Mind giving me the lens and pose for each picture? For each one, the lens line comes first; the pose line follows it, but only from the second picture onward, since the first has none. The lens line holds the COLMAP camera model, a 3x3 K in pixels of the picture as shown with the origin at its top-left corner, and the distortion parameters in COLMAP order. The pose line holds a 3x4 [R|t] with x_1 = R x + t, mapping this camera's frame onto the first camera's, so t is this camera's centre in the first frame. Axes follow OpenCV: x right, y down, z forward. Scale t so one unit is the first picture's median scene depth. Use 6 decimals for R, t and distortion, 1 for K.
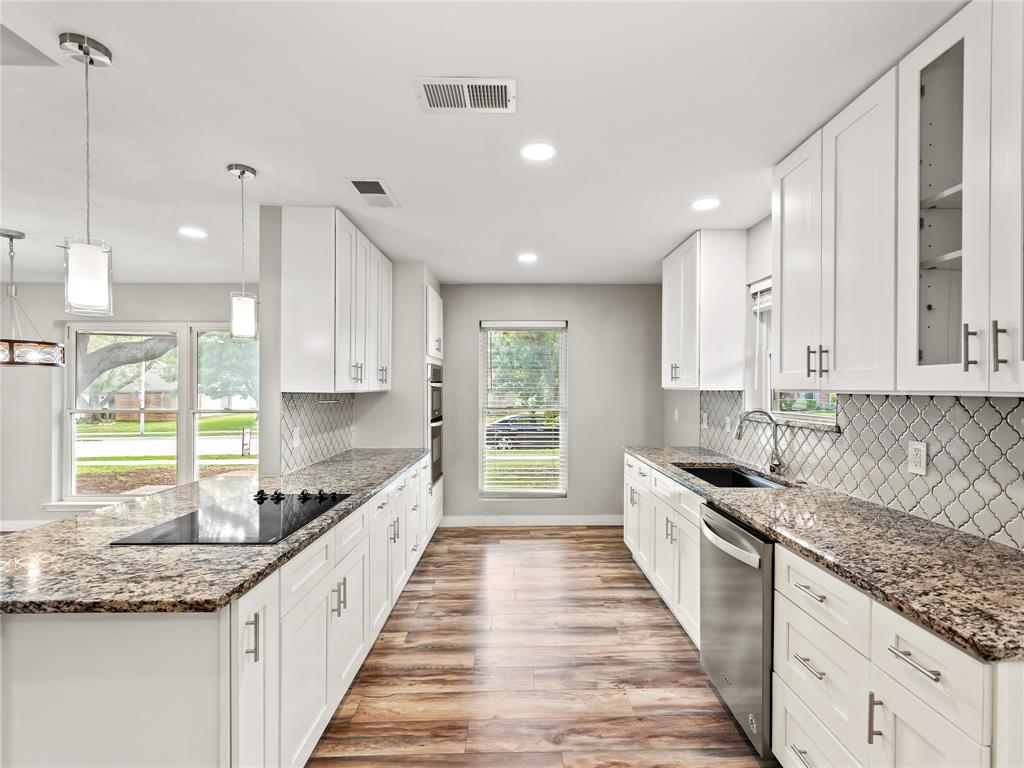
lens RADIAL K [[493.0, 0, 514.2], [0, 493.0, 389.3], [0, 0, 1]] dist [0.002492, -0.000737]
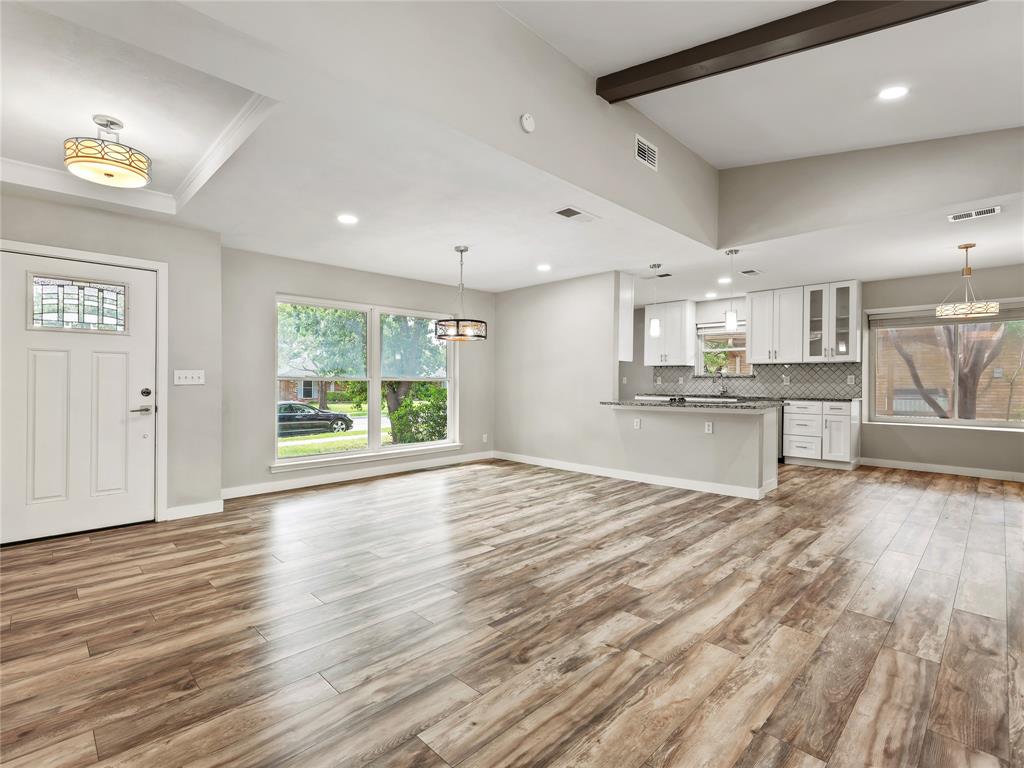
lens RADIAL K [[493.0, 0, 516.1], [0, 493.0, 380.8], [0, 0, 1]] dist [0.002492, -0.000737]
pose [[0.718261, 0.003785, 0.695764, -3.139569], [0.000063, 0.999985, -0.005505, 0.149240], [-0.695774, 0.003998, 0.718249, -0.274108]]
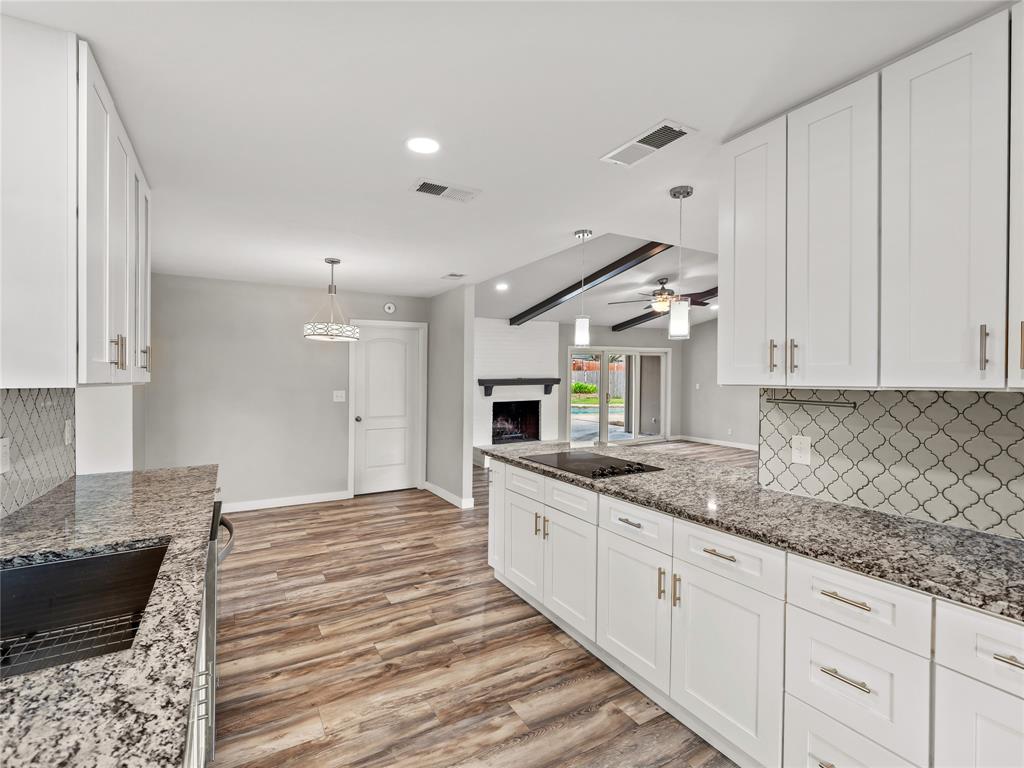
lens RADIAL K [[493.0, 0, 511.6], [0, 493.0, 380.0], [0, 0, 1]] dist [0.002492, -0.000737]
pose [[-0.870093, 0.006435, -0.492845, 0.409203], [0.001714, 0.999948, 0.010031, -0.014180], [0.492884, 0.007883, -0.870059, 2.150172]]
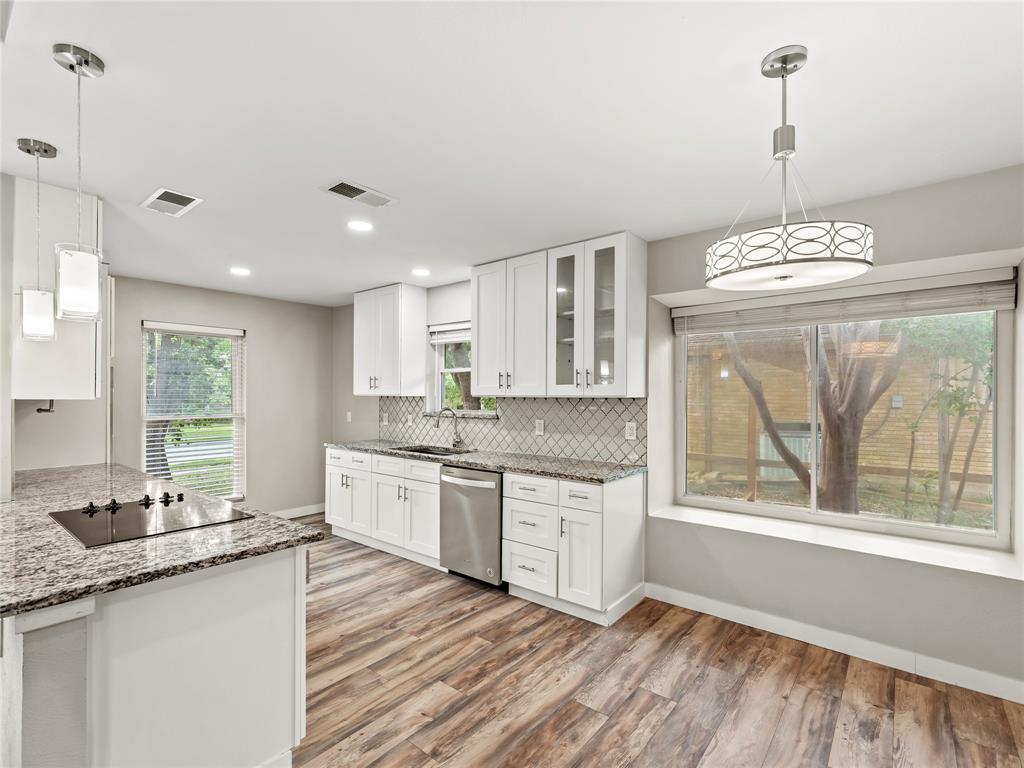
lens RADIAL K [[493.0, 0, 512.7], [0, 493.0, 393.3], [0, 0, 1]] dist [0.002492, -0.000737]
pose [[0.644790, 0.003115, 0.764354, -0.810354], [0.002095, 0.999981, -0.005843, 0.004248], [-0.764357, 0.005369, 0.644771, -0.253515]]
